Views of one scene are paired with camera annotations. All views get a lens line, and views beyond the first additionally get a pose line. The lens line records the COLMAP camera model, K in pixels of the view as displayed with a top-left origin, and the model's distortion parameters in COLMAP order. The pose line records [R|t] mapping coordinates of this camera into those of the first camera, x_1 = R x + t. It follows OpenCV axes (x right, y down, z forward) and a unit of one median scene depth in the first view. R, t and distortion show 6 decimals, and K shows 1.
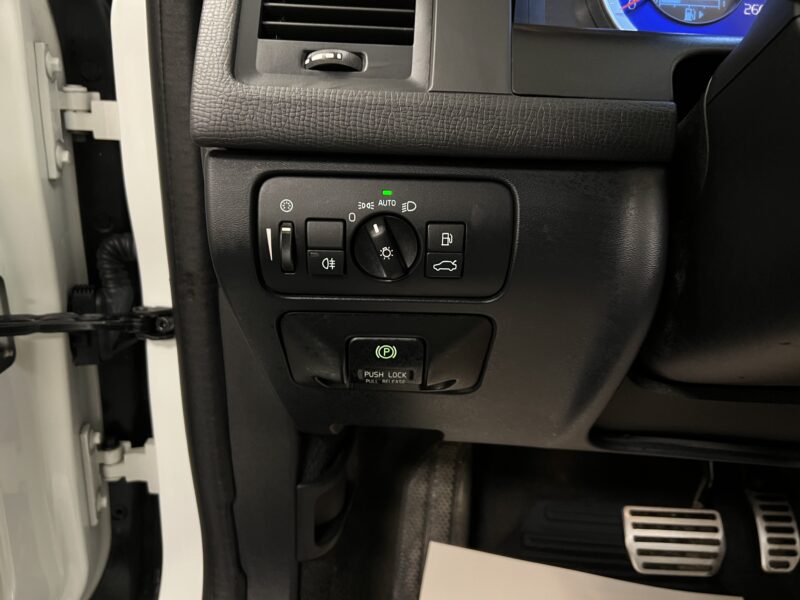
lens RADIAL K [[608.3, 0, 395.5], [0, 608.3, 299.3], [0, 0, 1]] dist [0.045809, -0.058327]
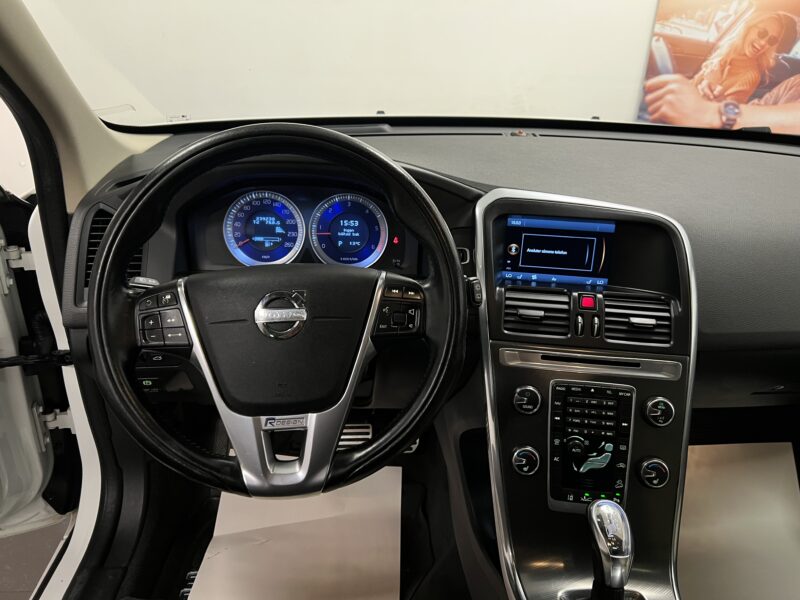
lens RADIAL K [[608.3, 0, 397.4], [0, 608.3, 295.3], [0, 0, 1]] dist [0.045809, -0.058327]
pose [[0.995764, -0.040079, 0.082749, 0.583224], [0.029479, 0.991647, 0.125567, -0.403746], [-0.087090, -0.122595, 0.988628, -1.159665]]
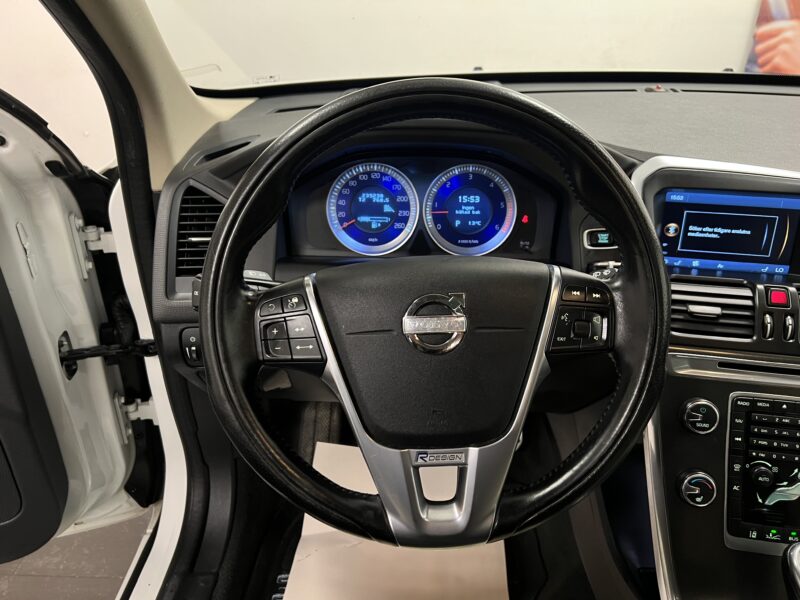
lens RADIAL K [[608.3, 0, 394.3], [0, 608.3, 297.2], [0, 0, 1]] dist [0.045809, -0.058327]
pose [[0.999220, -0.039177, 0.004972, 0.385896], [0.037628, 0.982723, 0.181218, -0.438233], [-0.011986, -0.180890, 0.983430, -0.887260]]
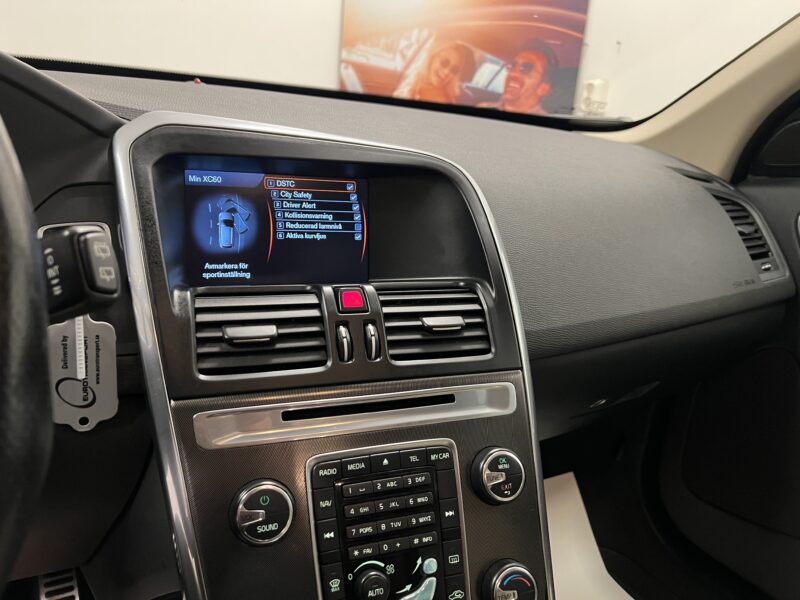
lens RADIAL K [[608.3, 0, 399.4], [0, 608.3, 297.4], [0, 0, 1]] dist [0.045809, -0.058327]
pose [[0.839600, -0.117833, 0.530272, 0.814905], [0.114201, 0.992662, 0.039763, -0.194813], [-0.531066, 0.027173, 0.846895, -0.374295]]
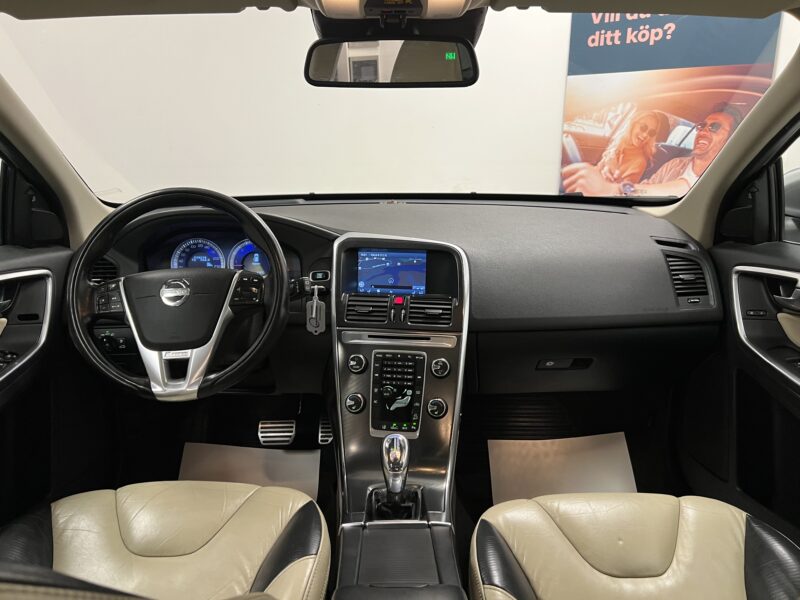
lens RADIAL K [[608.3, 0, 399.2], [0, 608.3, 310.9], [0, 0, 1]] dist [0.045809, -0.058327]
pose [[0.998011, -0.051711, 0.036058, 1.135707], [0.052125, 0.998584, -0.010627, -0.094548], [-0.035458, 0.012486, 0.999293, -2.069798]]
